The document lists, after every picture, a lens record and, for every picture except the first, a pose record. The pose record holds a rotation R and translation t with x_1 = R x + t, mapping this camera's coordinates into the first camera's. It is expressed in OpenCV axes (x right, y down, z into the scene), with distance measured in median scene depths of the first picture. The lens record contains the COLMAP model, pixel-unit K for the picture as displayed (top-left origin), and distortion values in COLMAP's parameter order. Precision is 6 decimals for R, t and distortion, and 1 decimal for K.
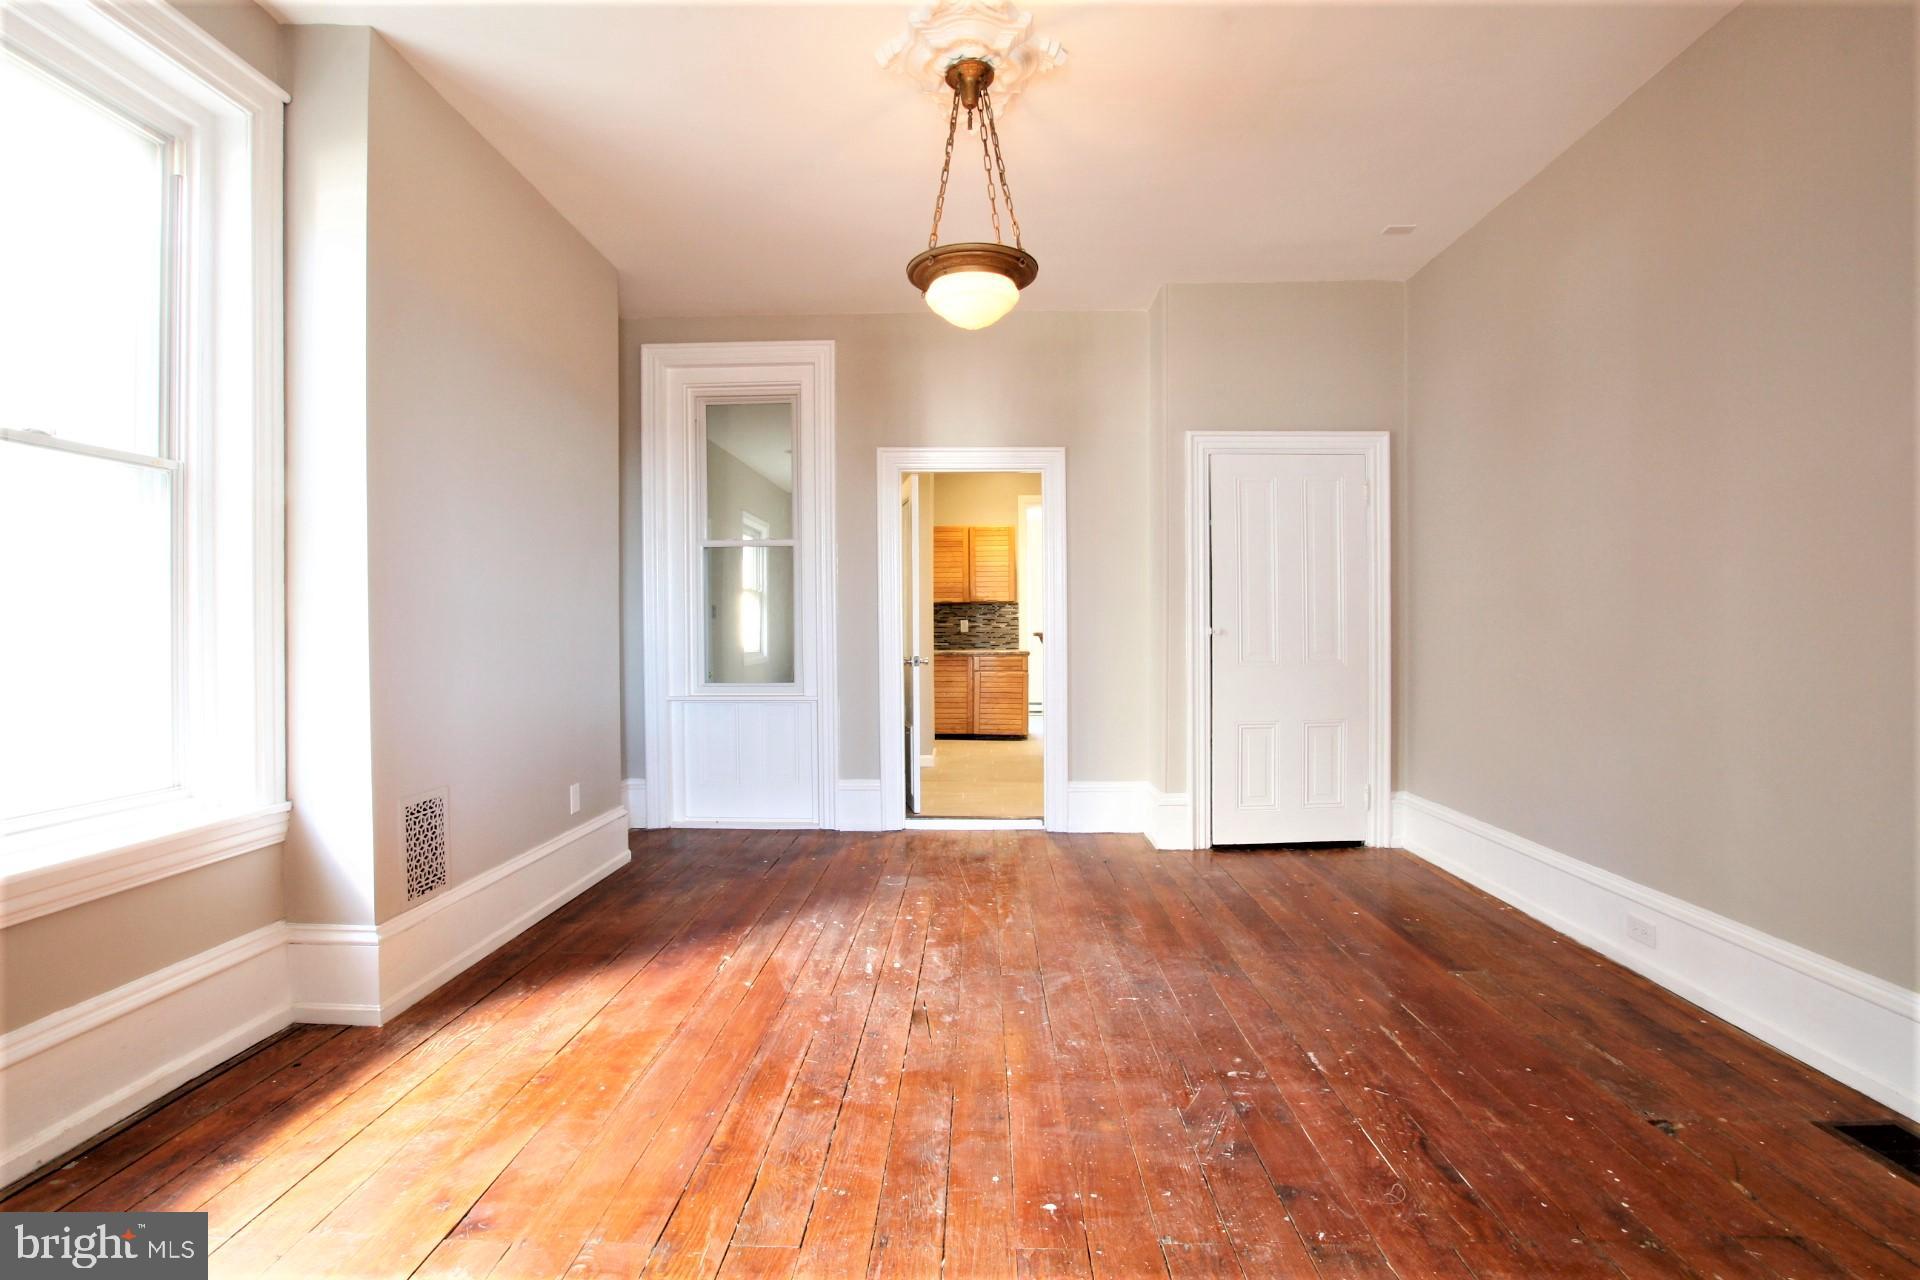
lens RADIAL K [[891.4, 0, 966.6], [0, 891.4, 642.4], [0, 0, 1]] dist [-0.031939, 0.003573]
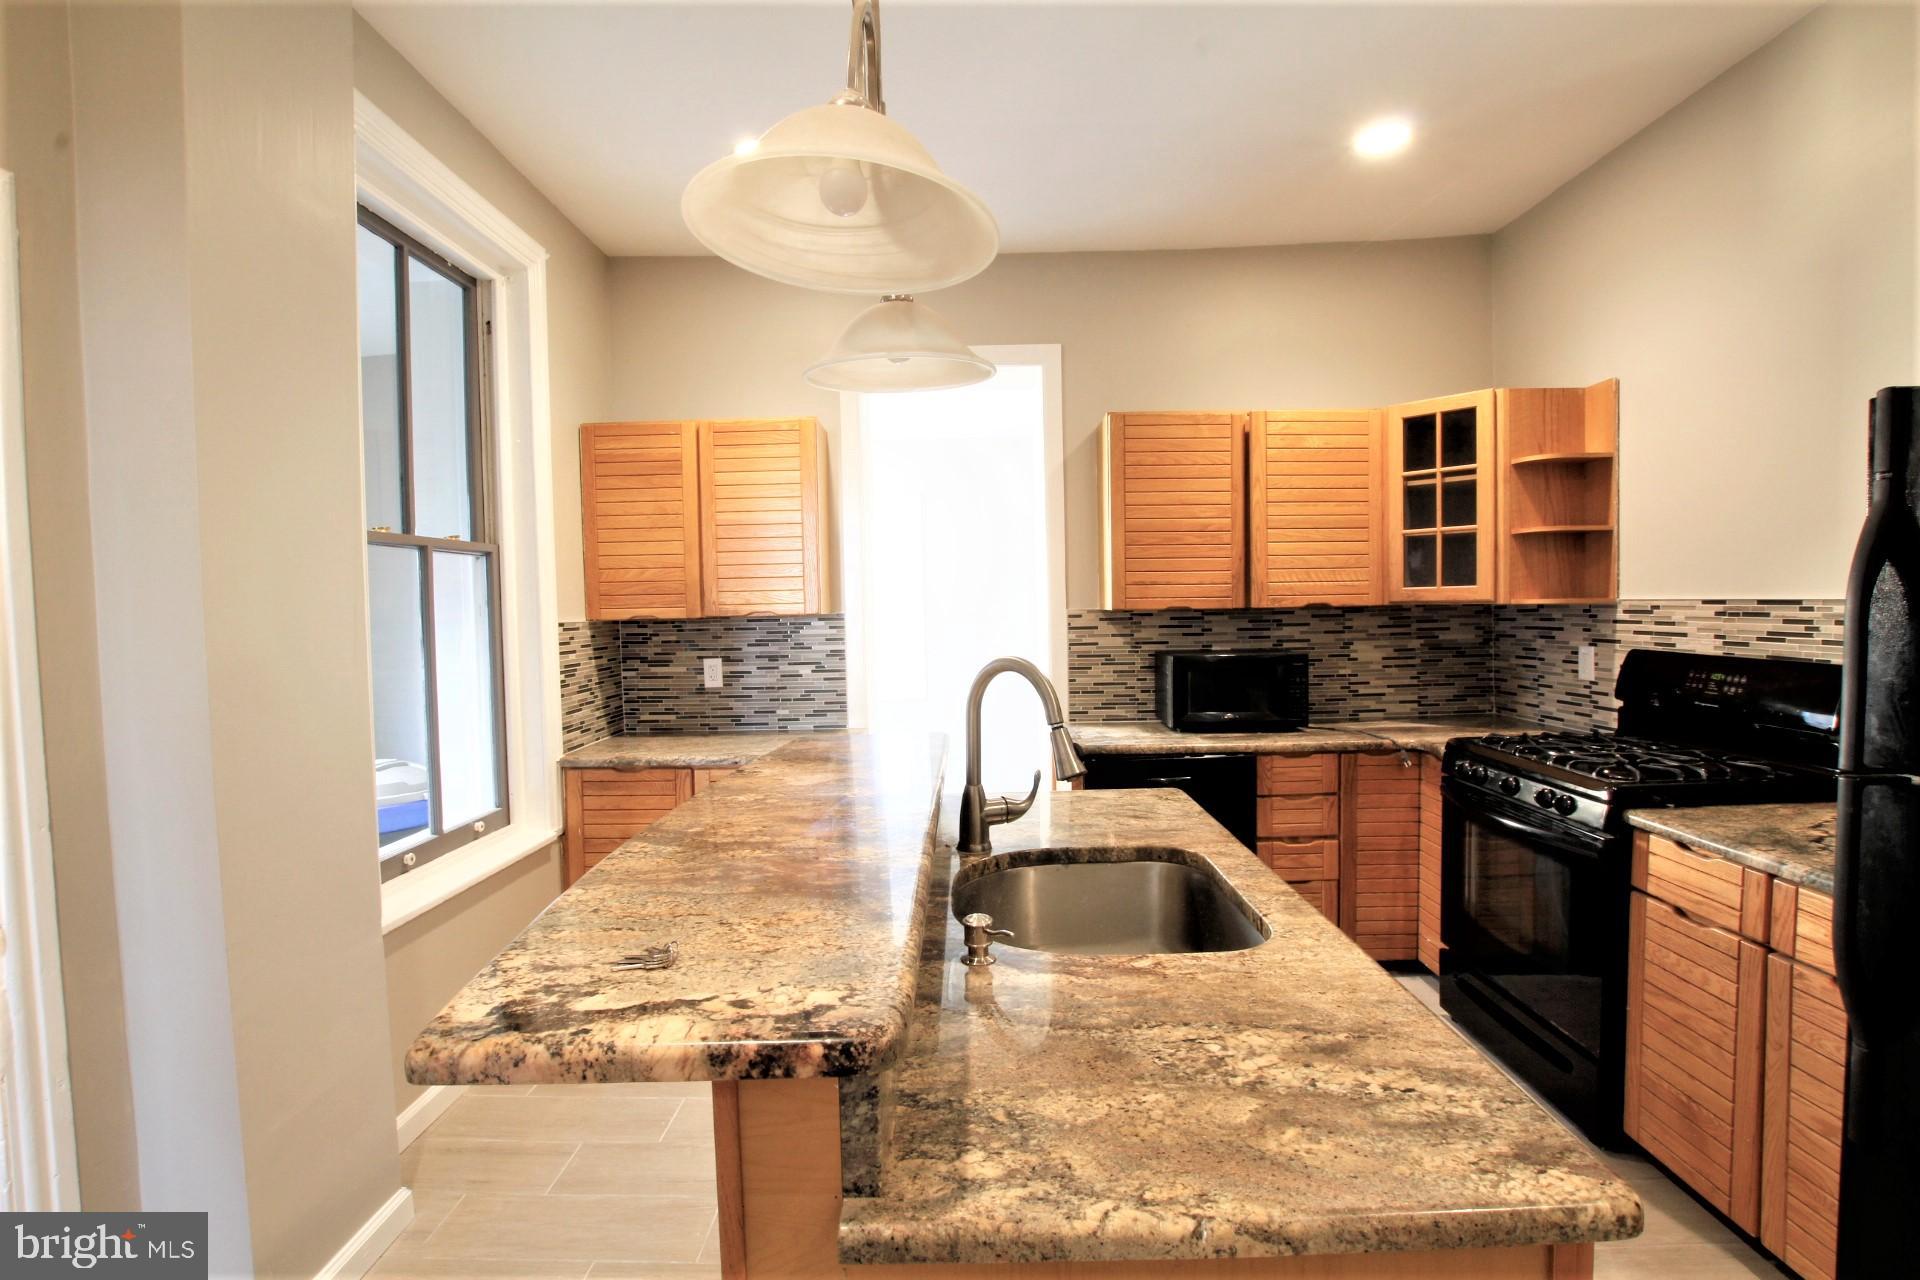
lens RADIAL K [[891.4, 0, 966.6], [0, 891.4, 642.4], [0, 0, 1]] dist [-0.031939, 0.003573]
pose [[0.999783, -0.011841, 0.017141, 0.213804], [0.011290, 0.999426, 0.031932, -0.088094], [-0.017509, -0.031732, 0.999343, 1.172814]]
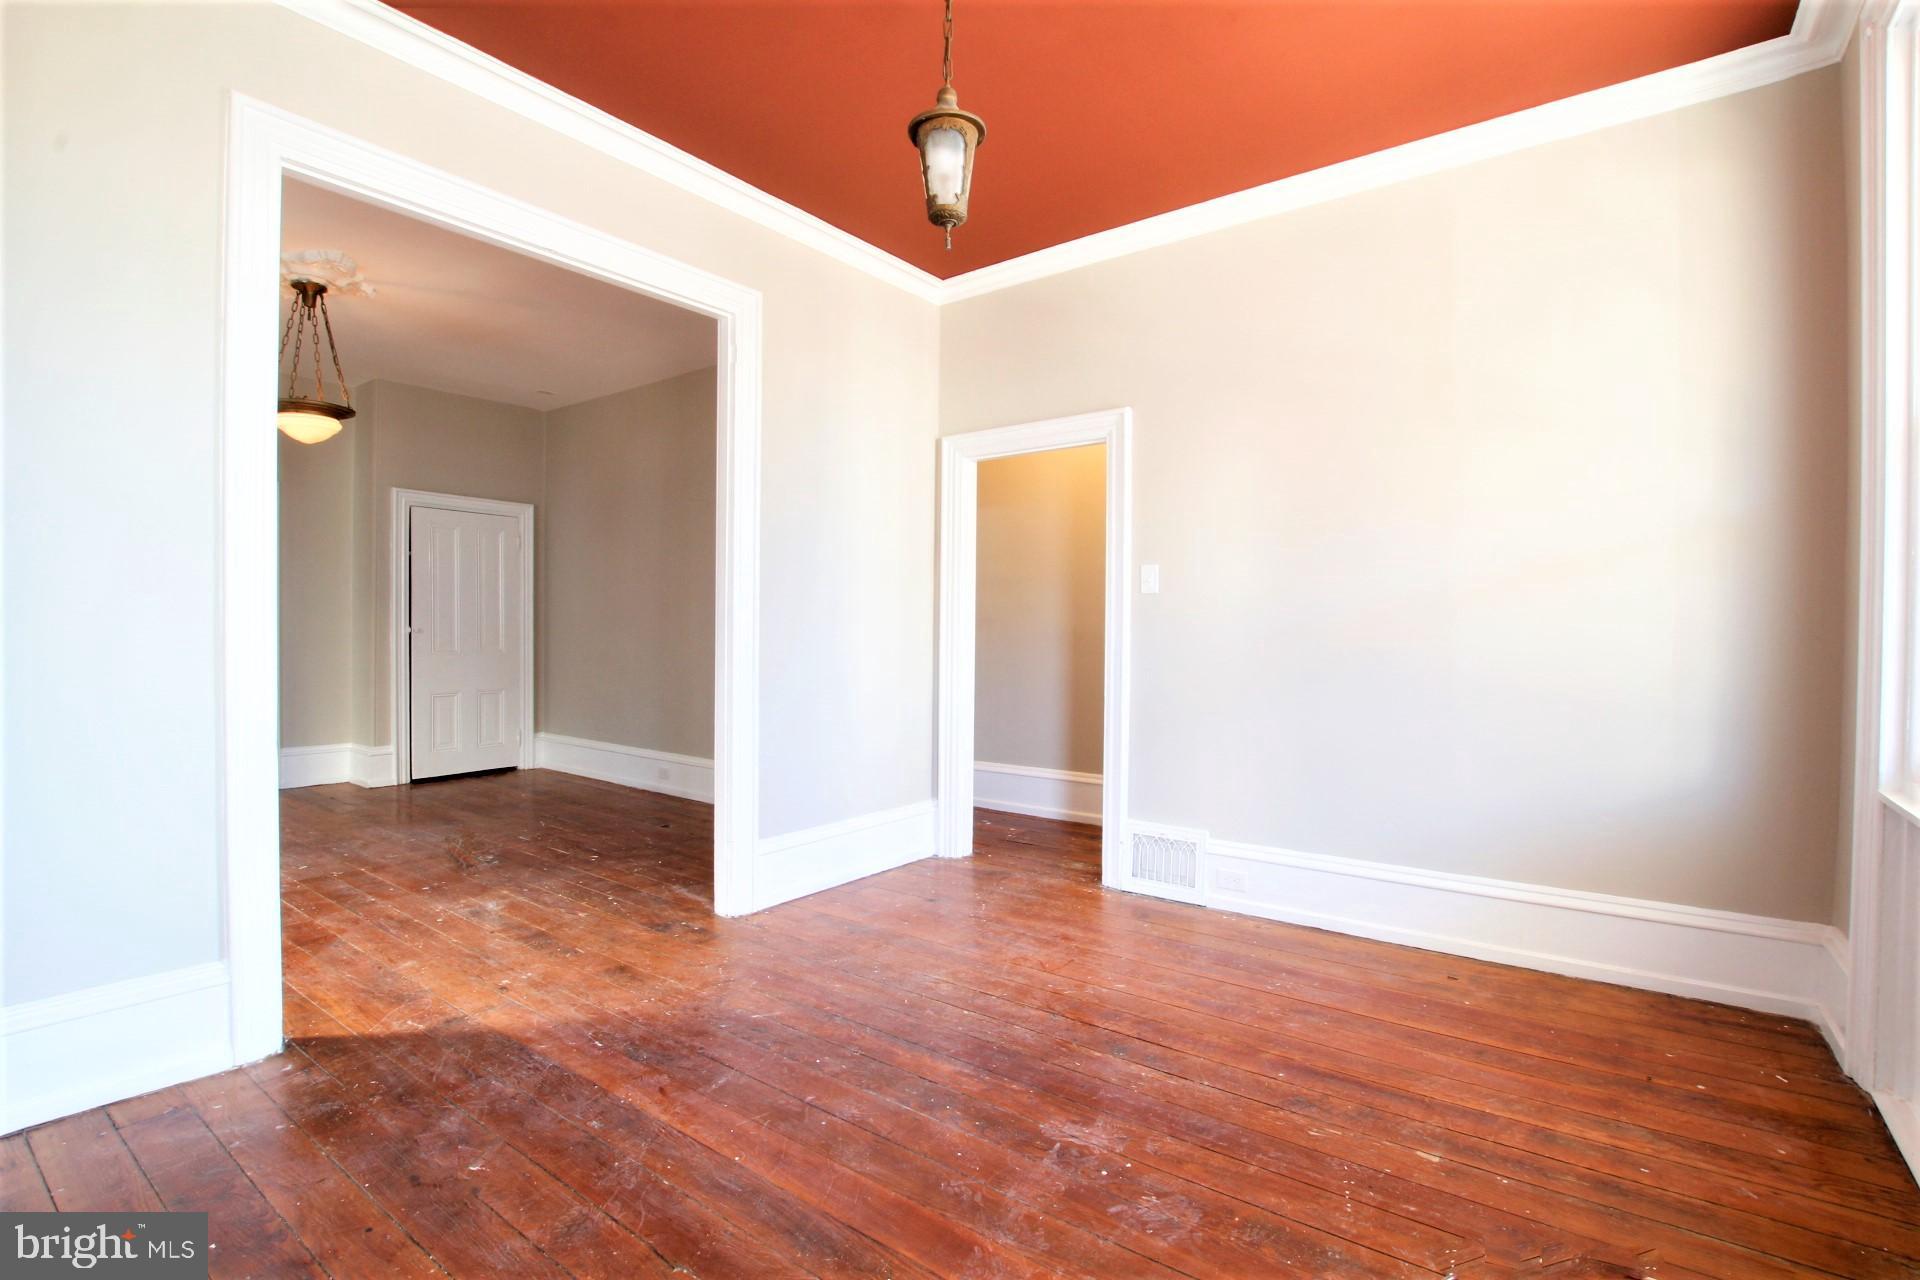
lens RADIAL K [[891.4, 0, 966.6], [0, 891.4, 642.4], [0, 0, 1]] dist [-0.031939, 0.003573]
pose [[0.581471, -0.000031, 0.813567, -0.355883], [-0.001459, 0.999998, 0.001080, 0.004519], [-0.813566, -0.001815, 0.581470, -0.546387]]
